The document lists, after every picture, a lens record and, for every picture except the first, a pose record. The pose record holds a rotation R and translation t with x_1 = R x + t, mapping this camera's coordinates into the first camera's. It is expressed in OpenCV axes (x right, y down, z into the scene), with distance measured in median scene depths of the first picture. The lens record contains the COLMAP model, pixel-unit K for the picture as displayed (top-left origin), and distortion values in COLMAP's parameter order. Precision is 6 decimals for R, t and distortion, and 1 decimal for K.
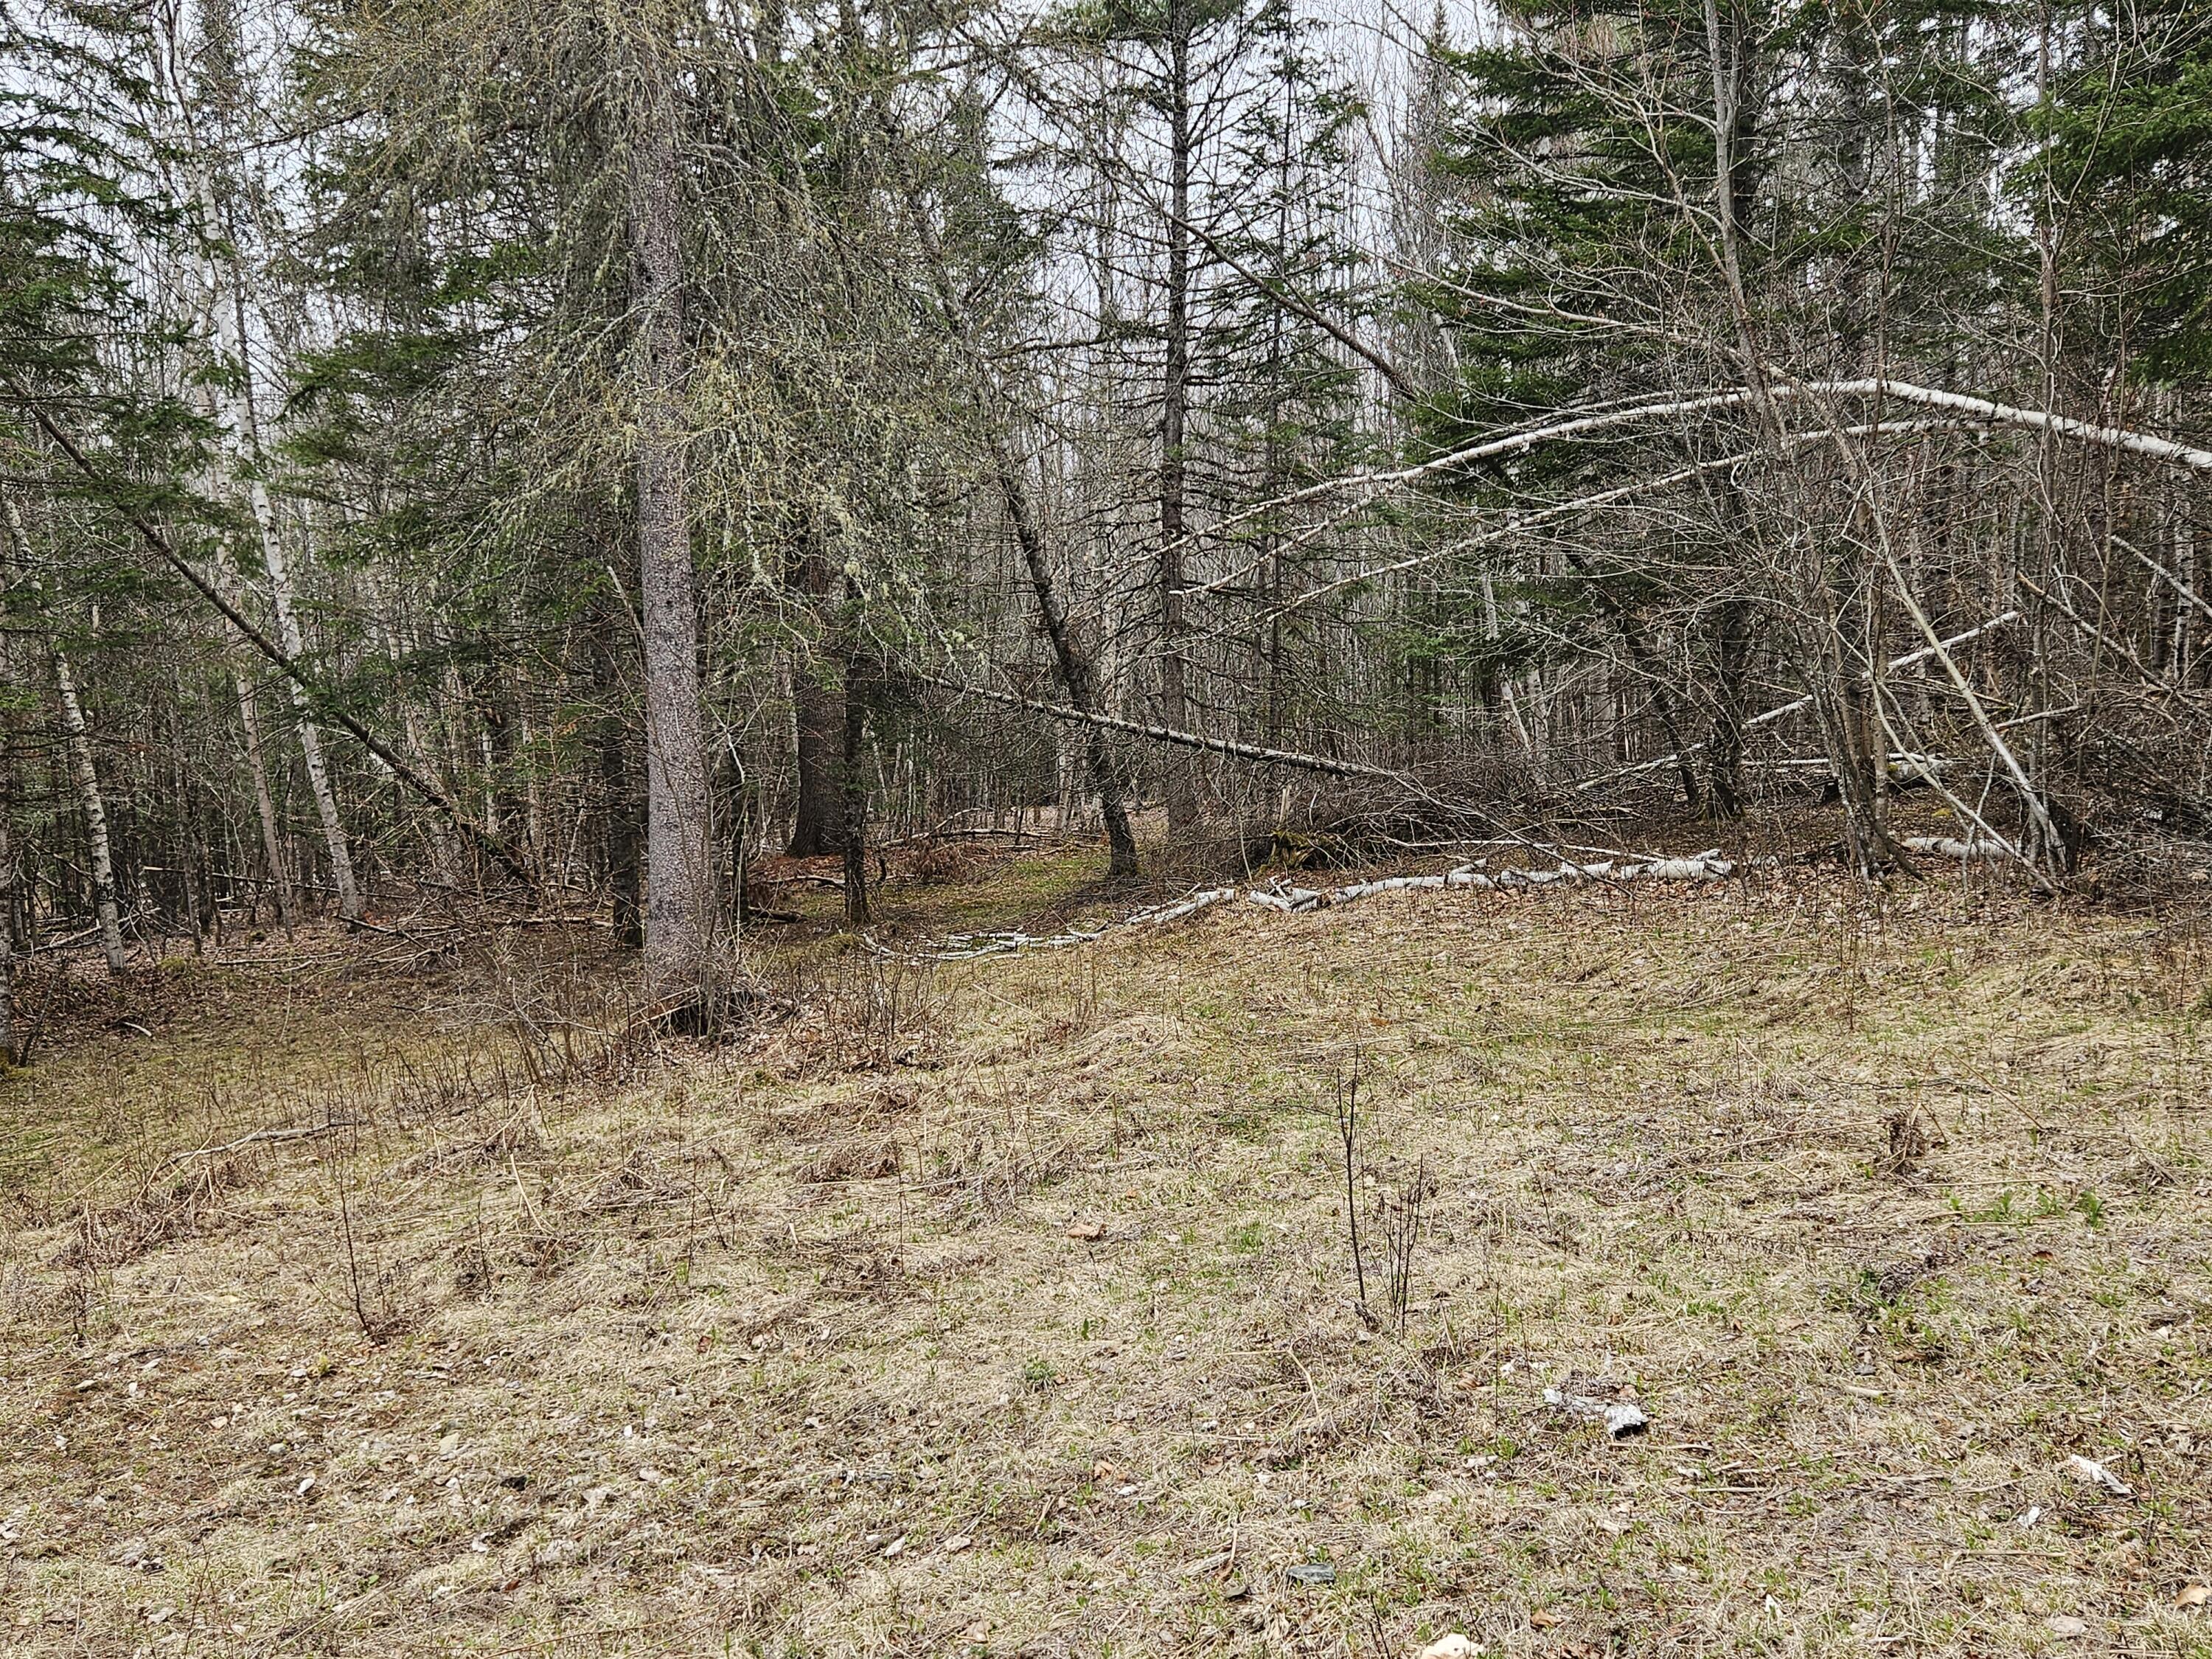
lens RADIAL K [[1489.2, 0, 1106.0], [0, 1489.2, 829.5], [0, 0, 1]] dist [0.049891, -0.022657]
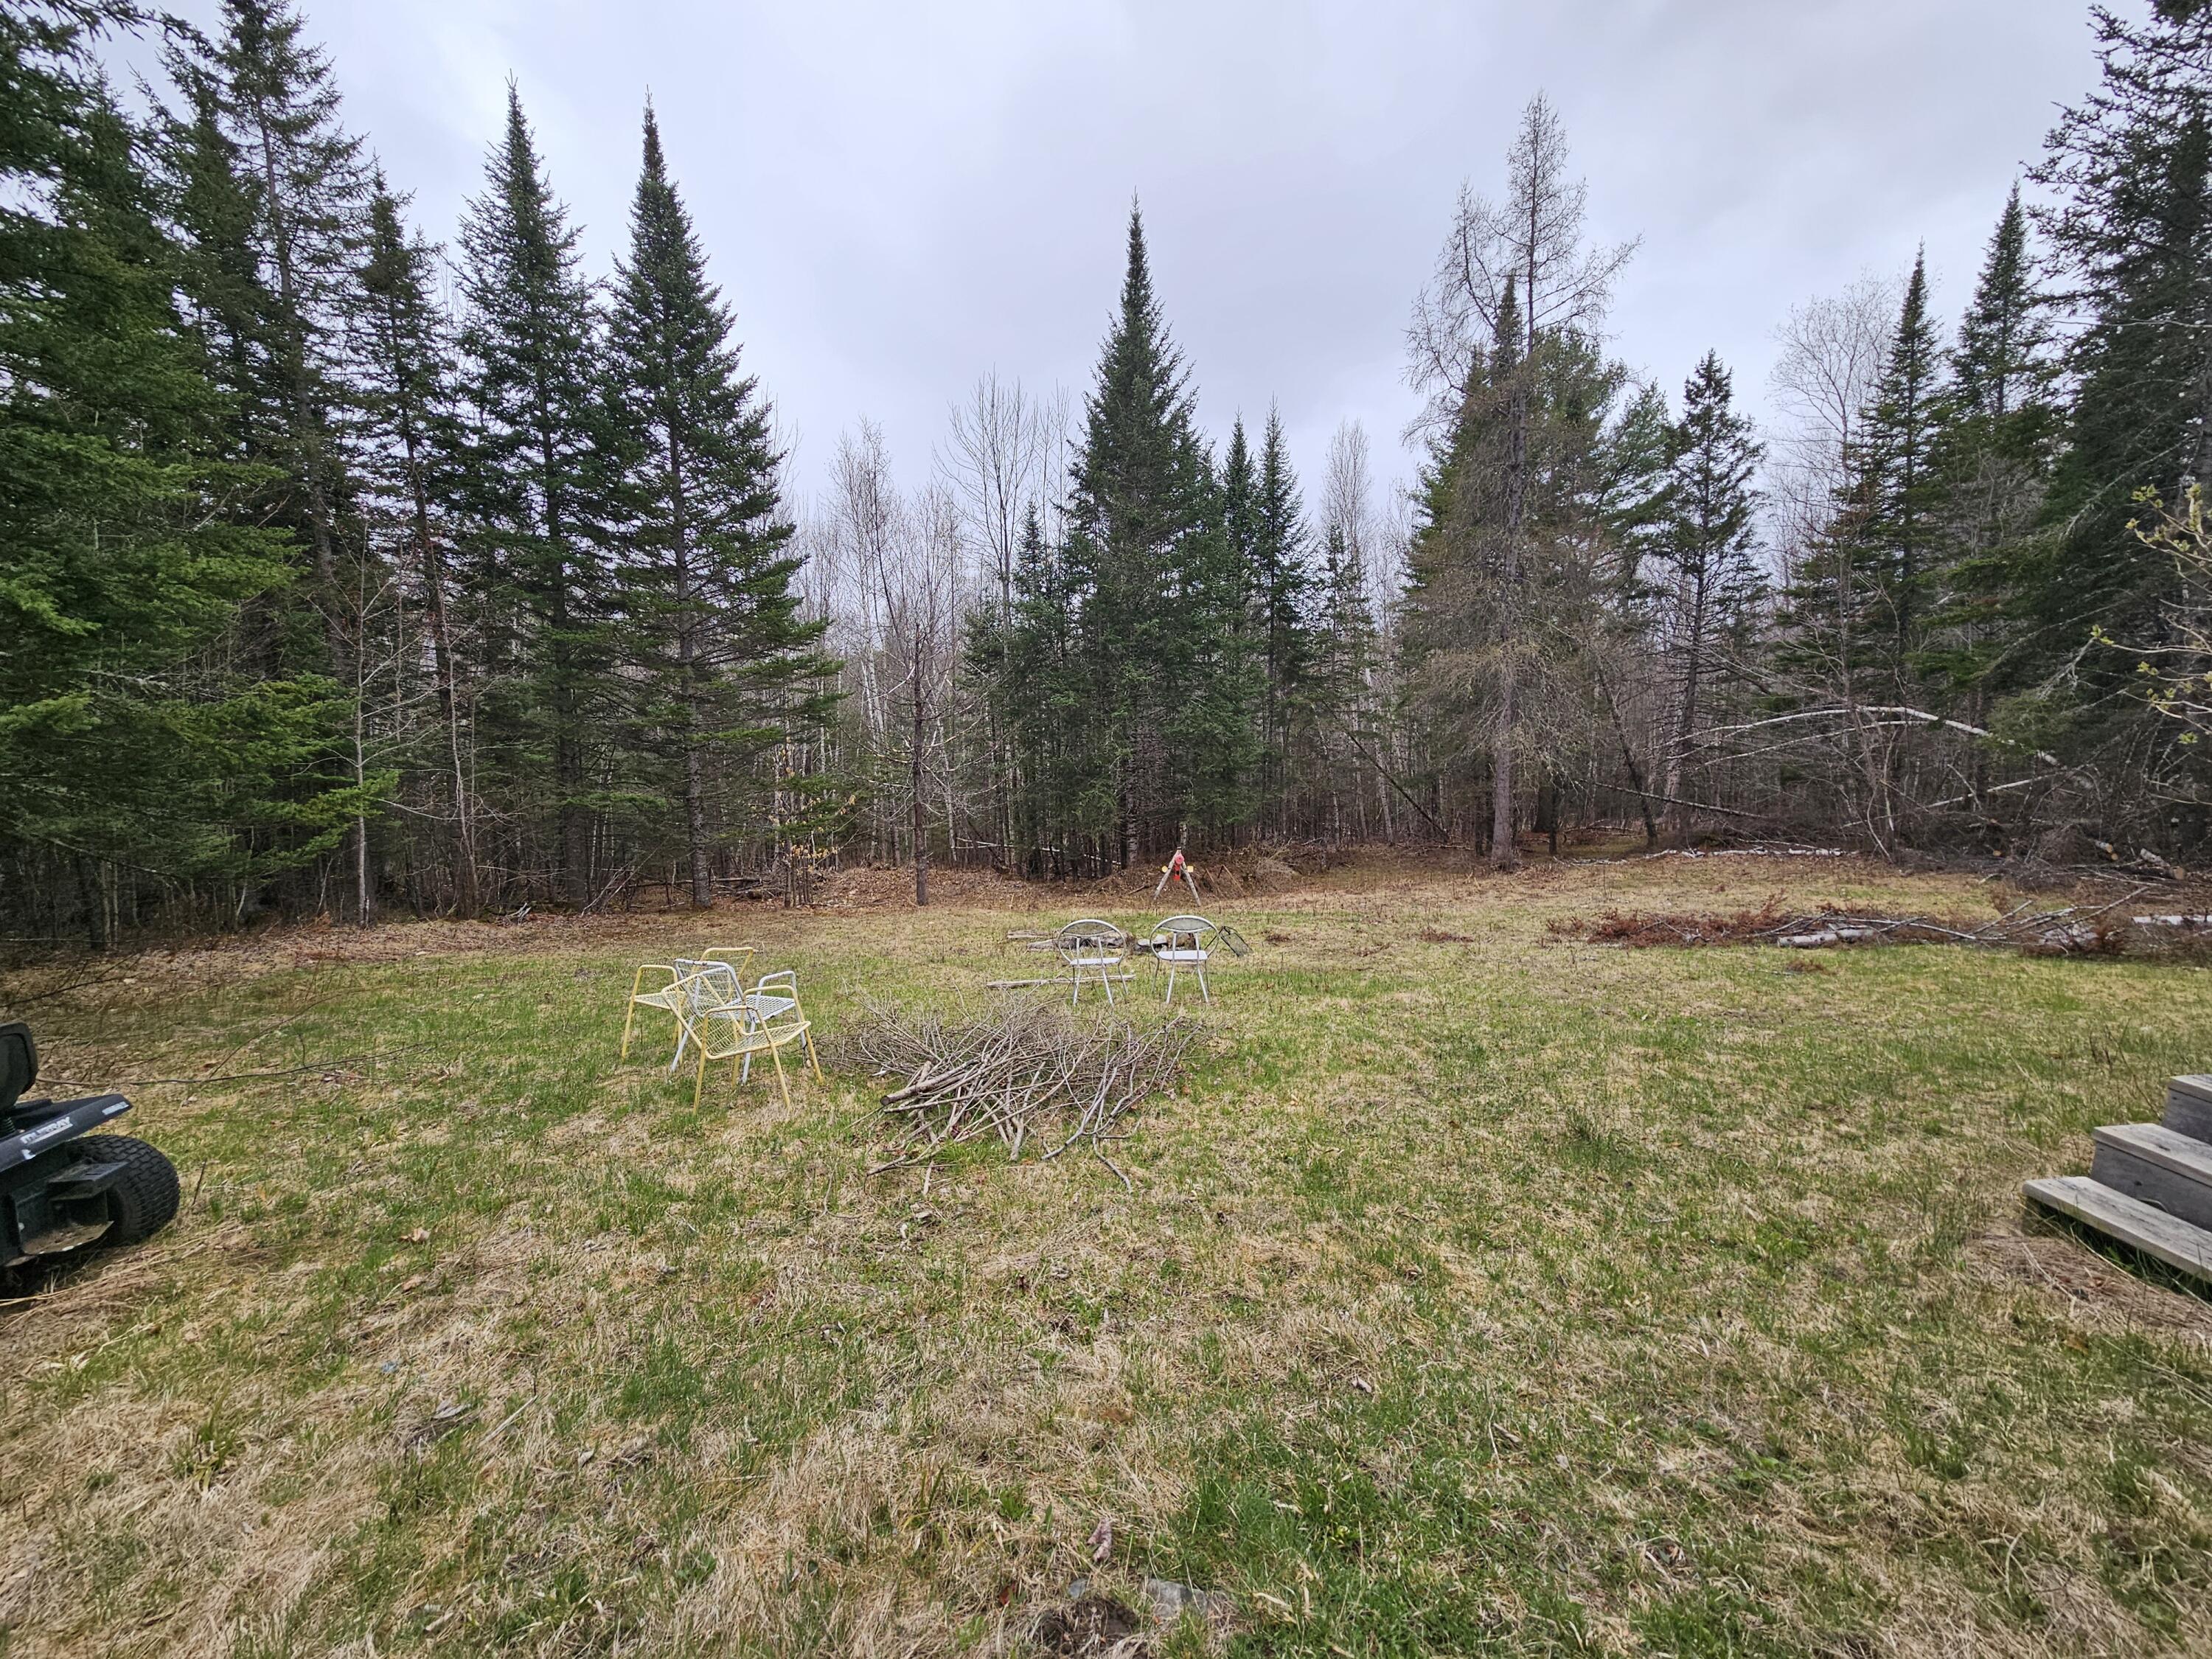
lens RADIAL K [[885.5, 0, 1106.0], [0, 885.5, 829.5], [0, 0, 1]] dist [0.000185, -0.000006]
pose [[0.760885, 0.051659, -0.646827, 0.360999], [-0.023911, 0.998381, 0.051608, -0.071475], [0.648446, -0.023801, 0.760888, -1.222181]]
